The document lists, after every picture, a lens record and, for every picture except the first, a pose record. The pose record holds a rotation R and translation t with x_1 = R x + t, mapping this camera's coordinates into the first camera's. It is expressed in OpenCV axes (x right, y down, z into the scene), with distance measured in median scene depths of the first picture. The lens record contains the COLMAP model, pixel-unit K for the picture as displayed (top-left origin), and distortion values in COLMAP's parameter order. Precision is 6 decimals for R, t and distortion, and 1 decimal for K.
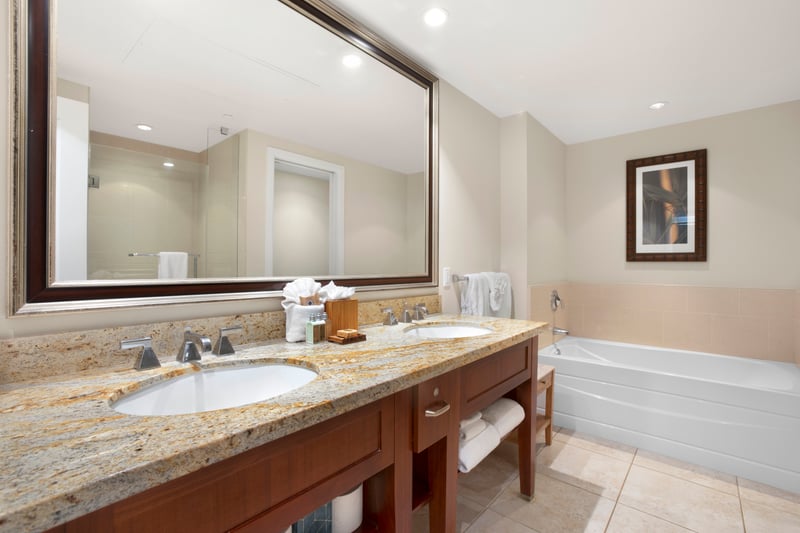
lens RADIAL K [[353.4, 0, 394.7], [0, 353.4, 271.7], [0, 0, 1]] dist [-0.045891, 0.004966]
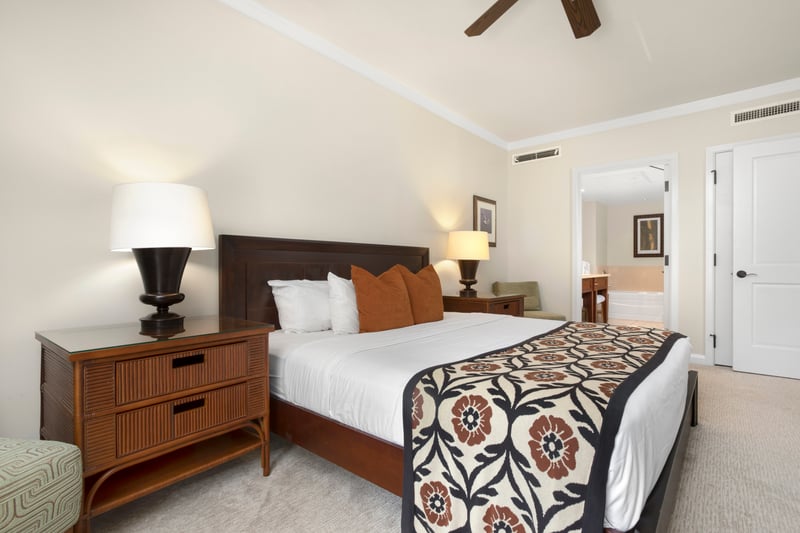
lens RADIAL K [[386.9, 0, 406.7], [0, 386.9, 270.7], [0, 0, 1]] dist [-0.001518, 0.001405]
pose [[0.998798, -0.006631, 0.048571, -1.162457], [0.007205, 0.999906, -0.011652, 0.093085], [-0.048489, 0.011988, 0.998752, -1.797552]]
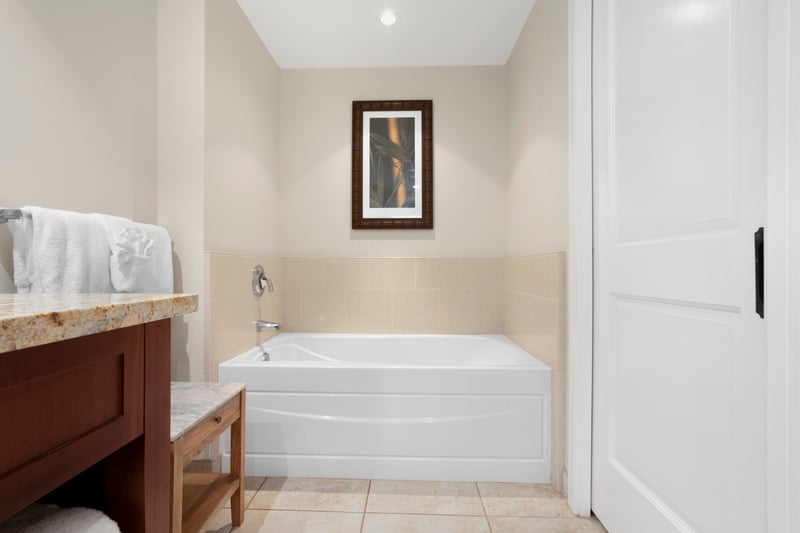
lens RADIAL K [[386.9, 0, 394.9], [0, 386.9, 268.2], [0, 0, 1]] dist [-0.001518, 0.001405]
pose [[0.771504, -0.001376, 0.636223, 0.205254], [0.010590, 0.999887, -0.010679, 0.076351], [-0.636137, 0.014976, 0.771431, 0.292354]]
